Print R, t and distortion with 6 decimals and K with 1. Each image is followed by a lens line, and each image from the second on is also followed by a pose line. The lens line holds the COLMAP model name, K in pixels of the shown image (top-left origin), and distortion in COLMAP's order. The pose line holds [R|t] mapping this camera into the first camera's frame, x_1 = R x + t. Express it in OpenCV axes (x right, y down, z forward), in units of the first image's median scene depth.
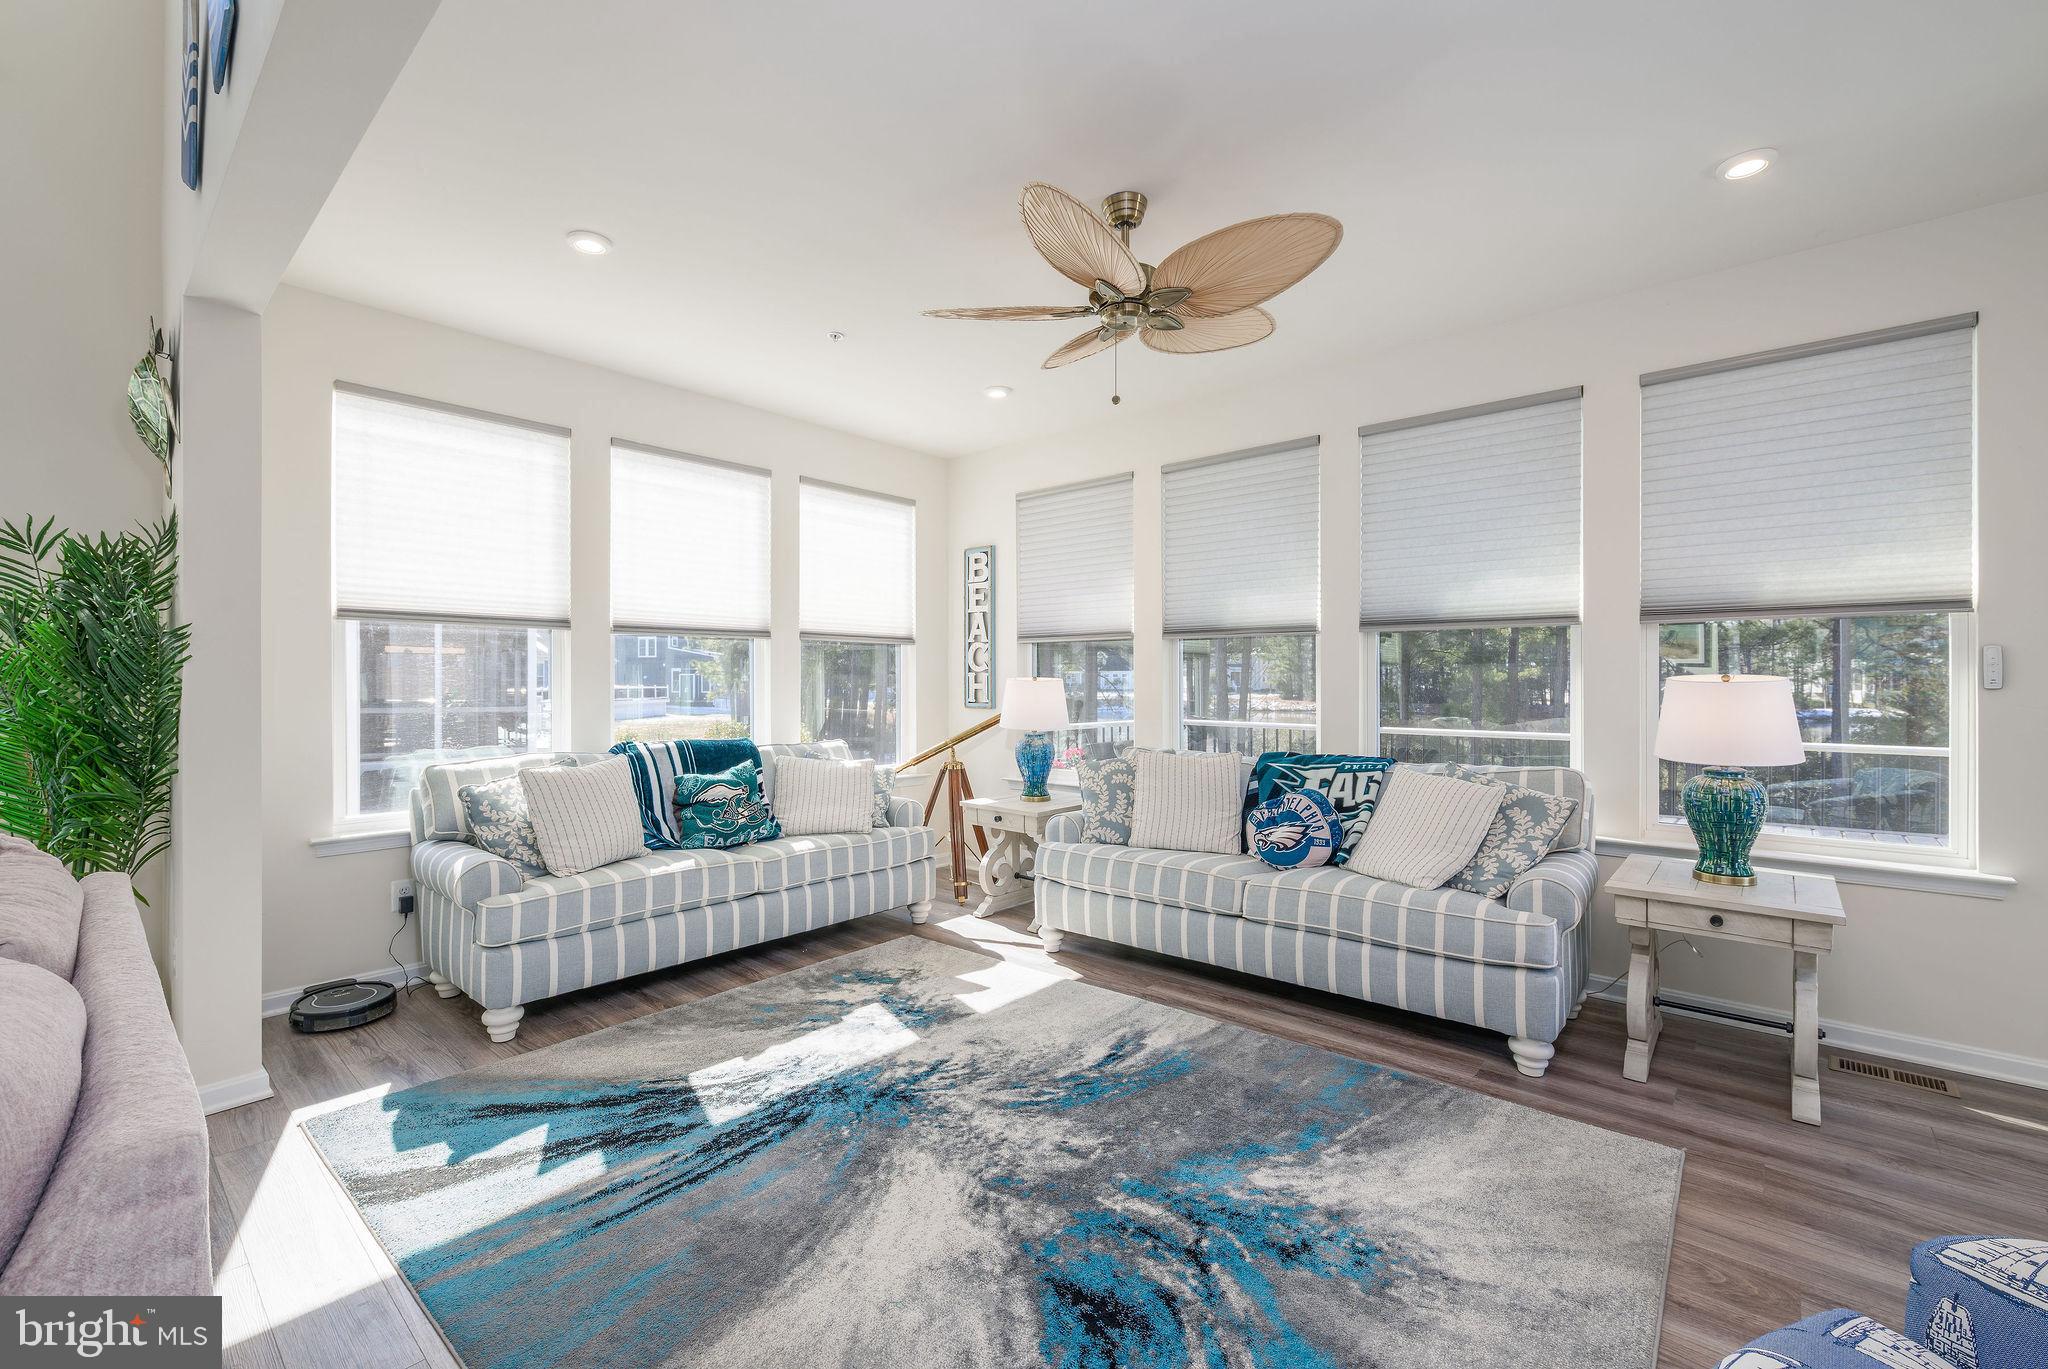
lens RADIAL K [[865.6, 0, 1029.3], [0, 865.6, 684.1], [0, 0, 1]] dist [-0.004396, -0.000211]
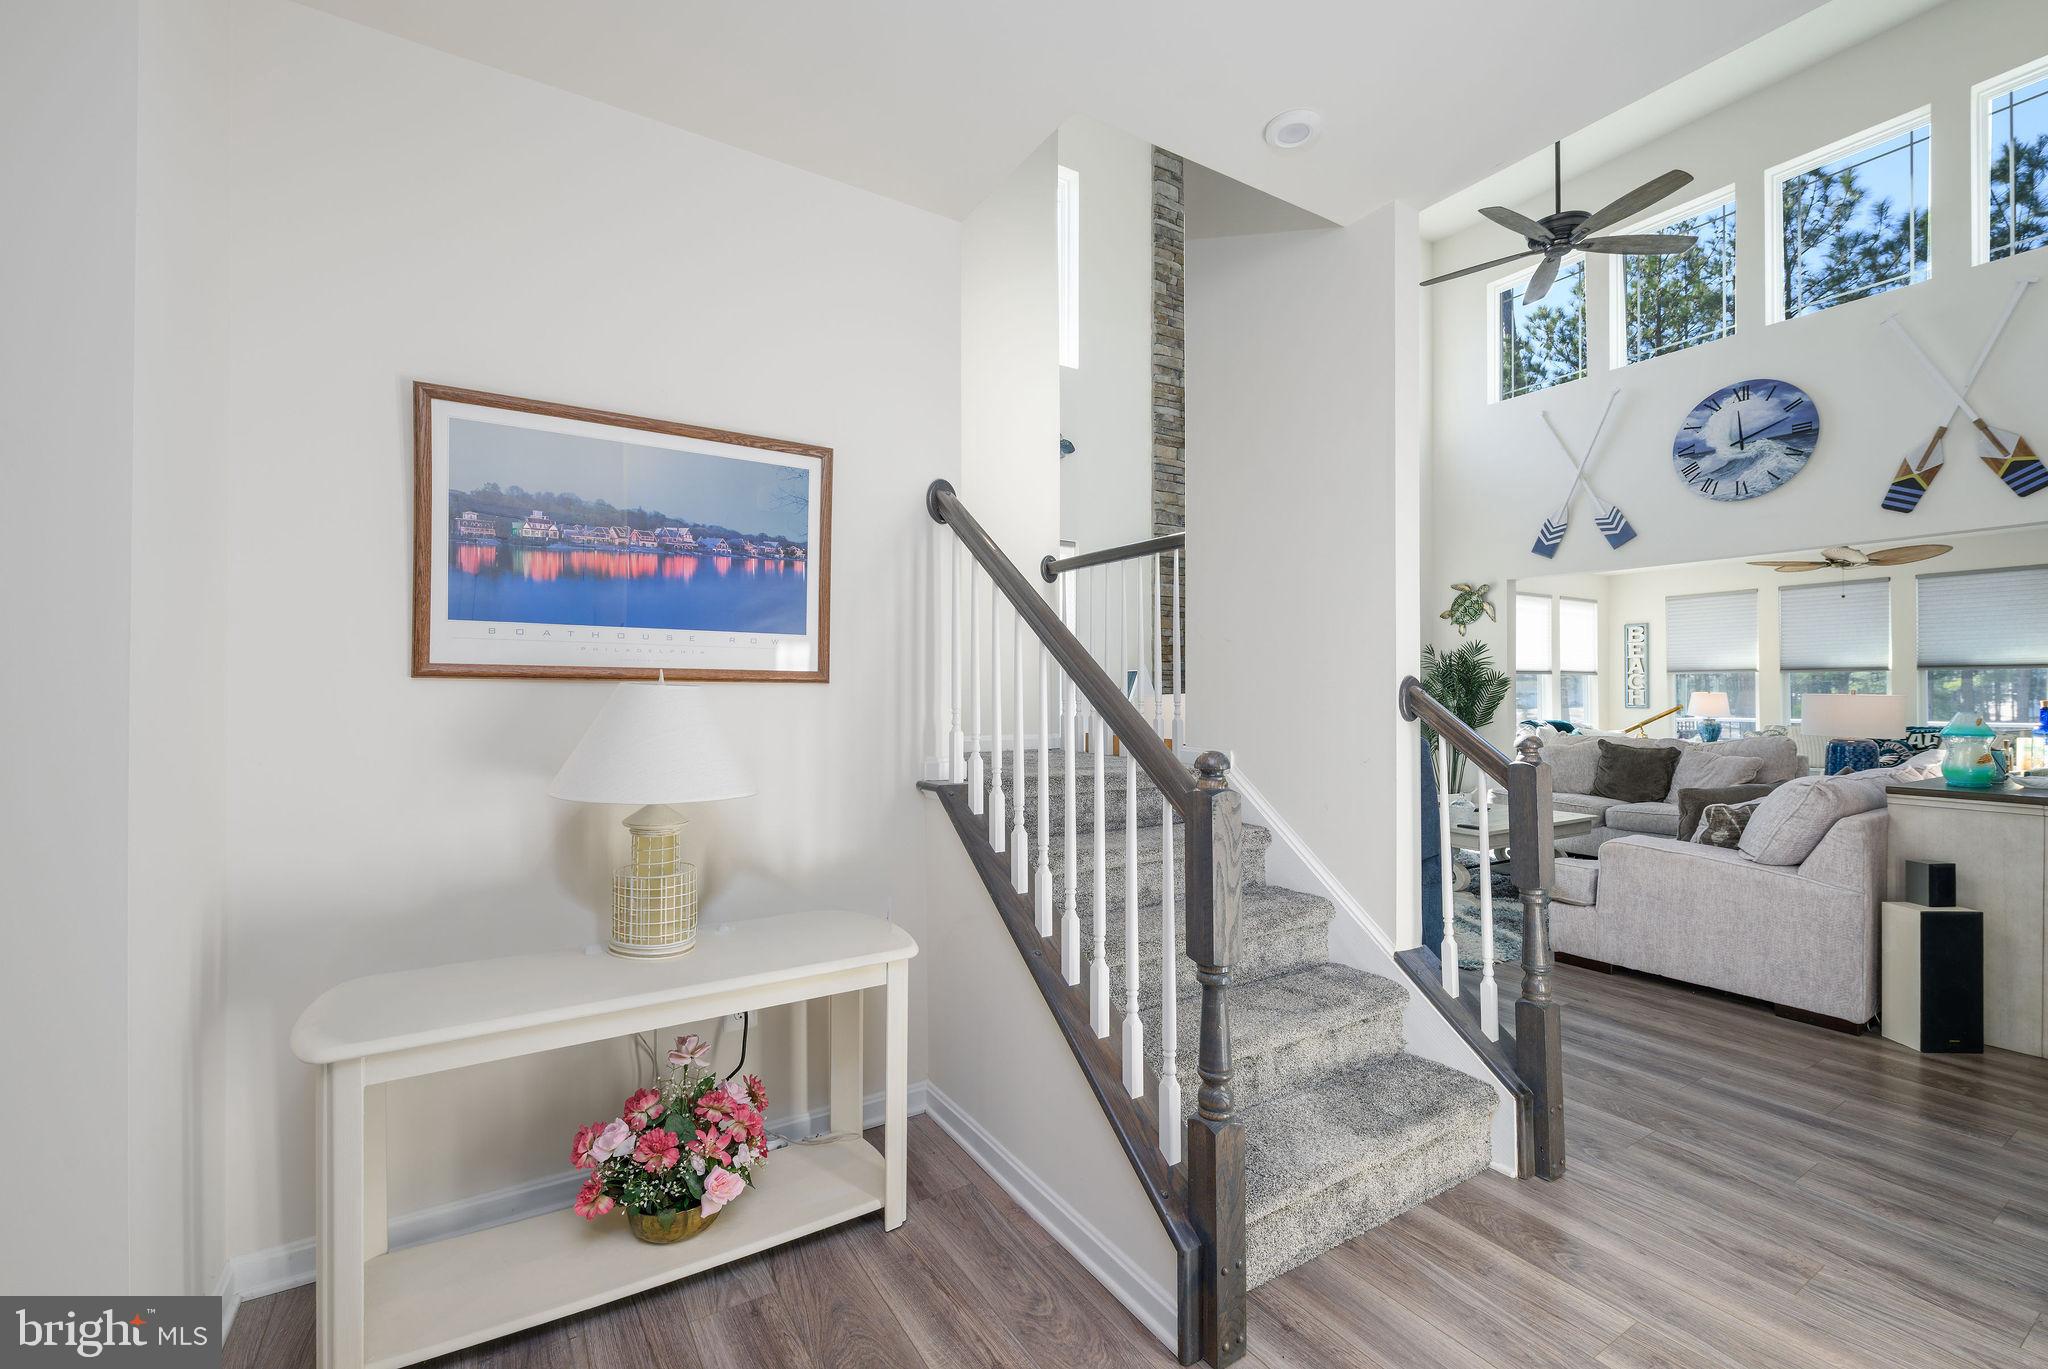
lens RADIAL K [[874.1, 0, 1014.8], [0, 874.1, 694.0], [0, 0, 1]] dist [-0.002116, 0.000235]
pose [[0.956997, -0.006028, -0.290035, -1.327904], [0.003972, 0.999963, -0.007677, 0.008742], [0.290071, 0.006195, 0.956985, -2.015693]]
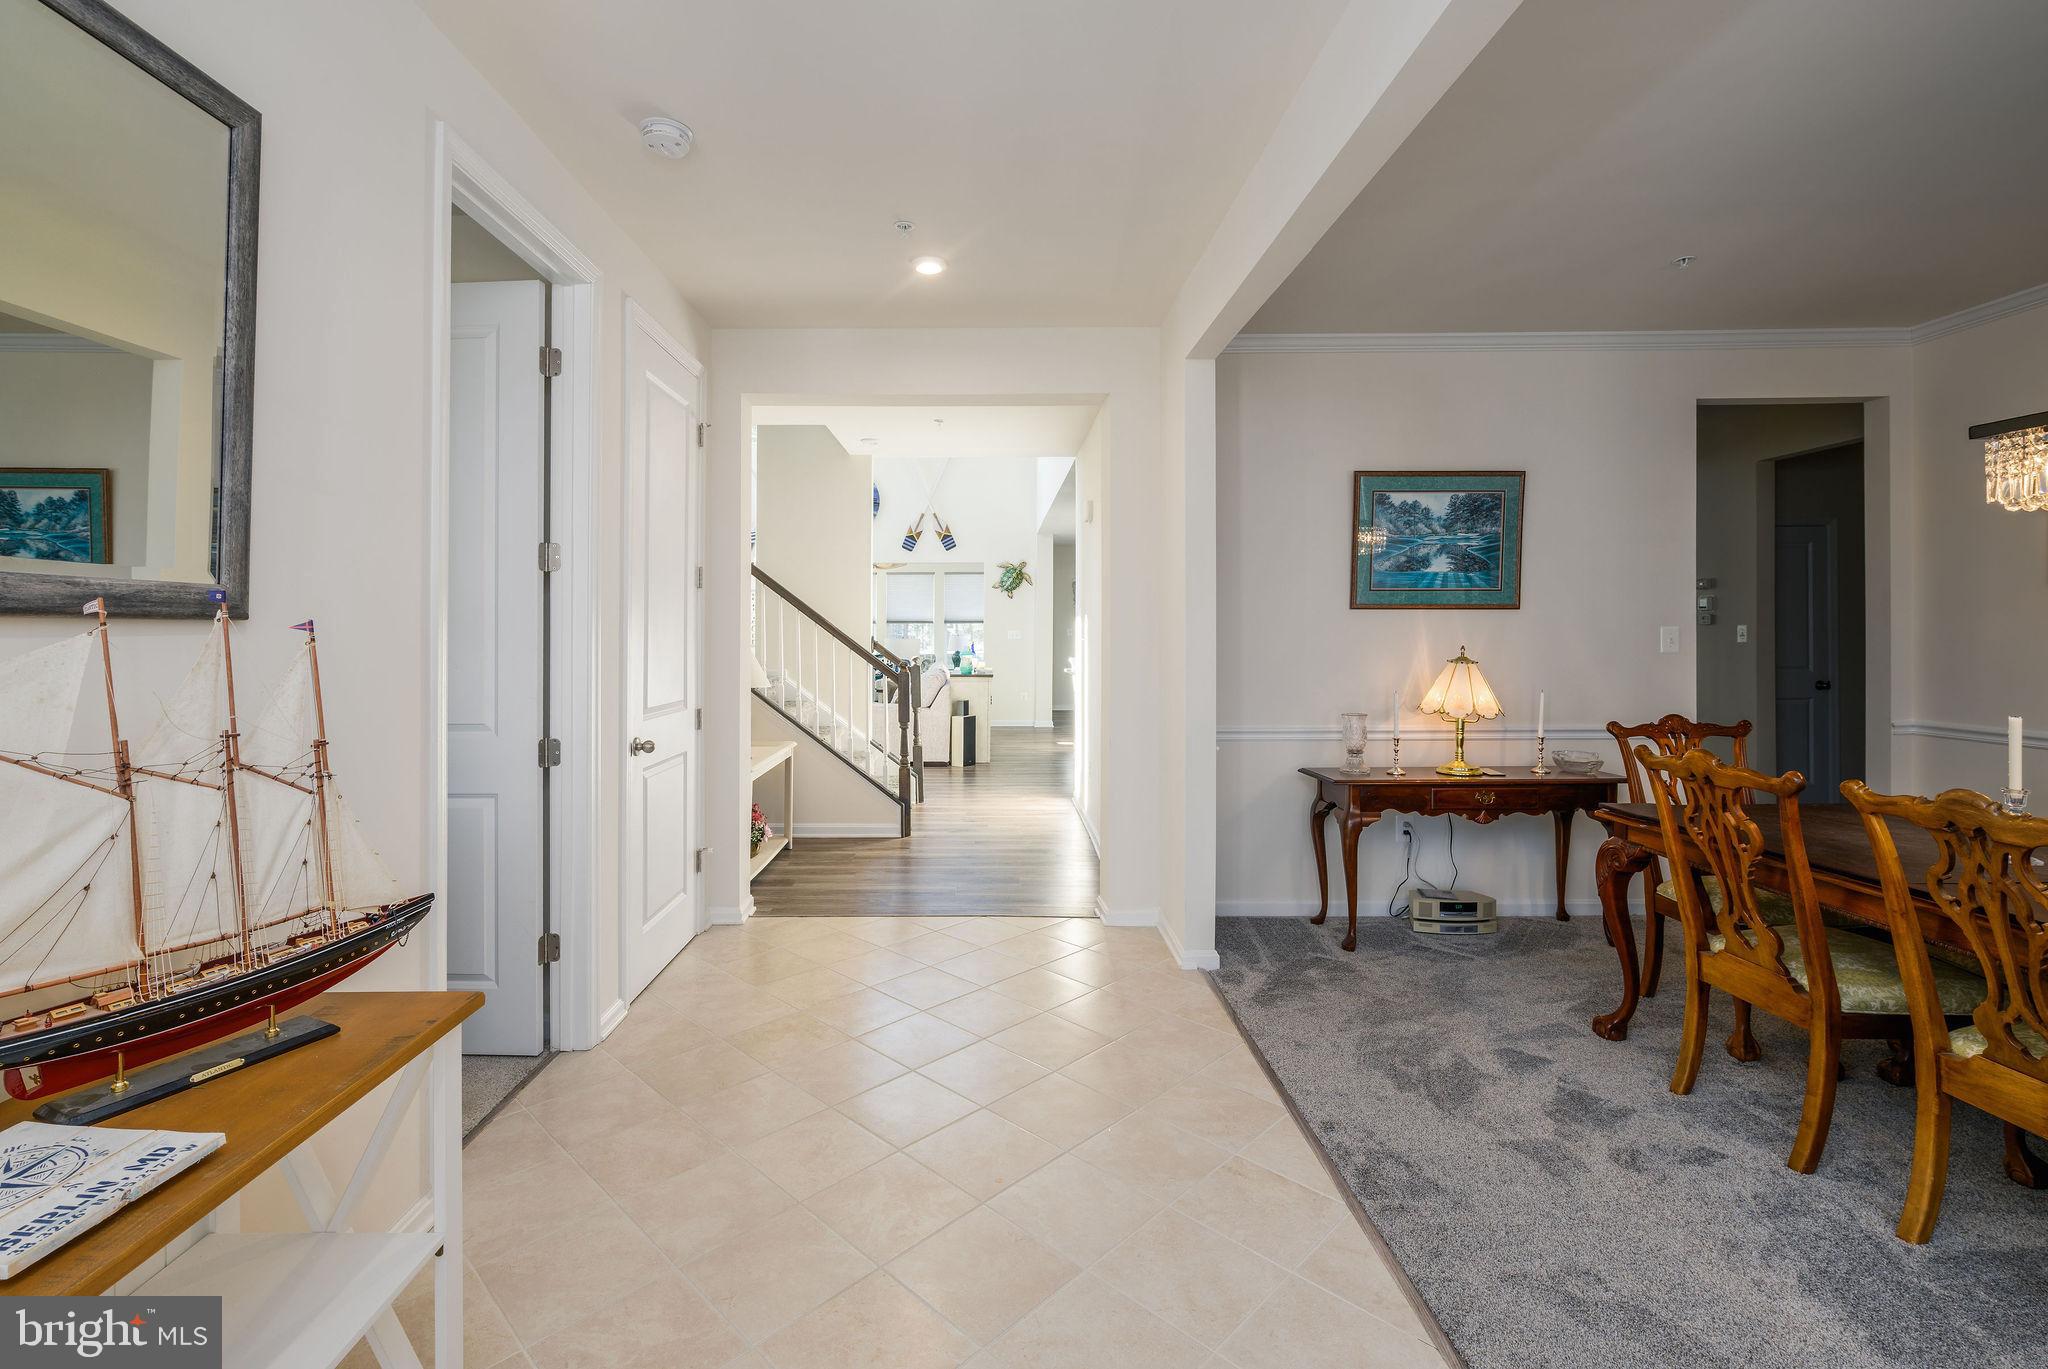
lens RADIAL K [[925.4, 0, 1014.8], [0, 925.4, 623.8], [0, 0, 1]] dist [-0.000390, -0.000131]
pose [[0.738258, -0.002726, 0.674513, -2.443328], [0.008291, 0.999953, -0.005033, -0.030469], [-0.674468, 0.009308, 0.738245, -3.015027]]
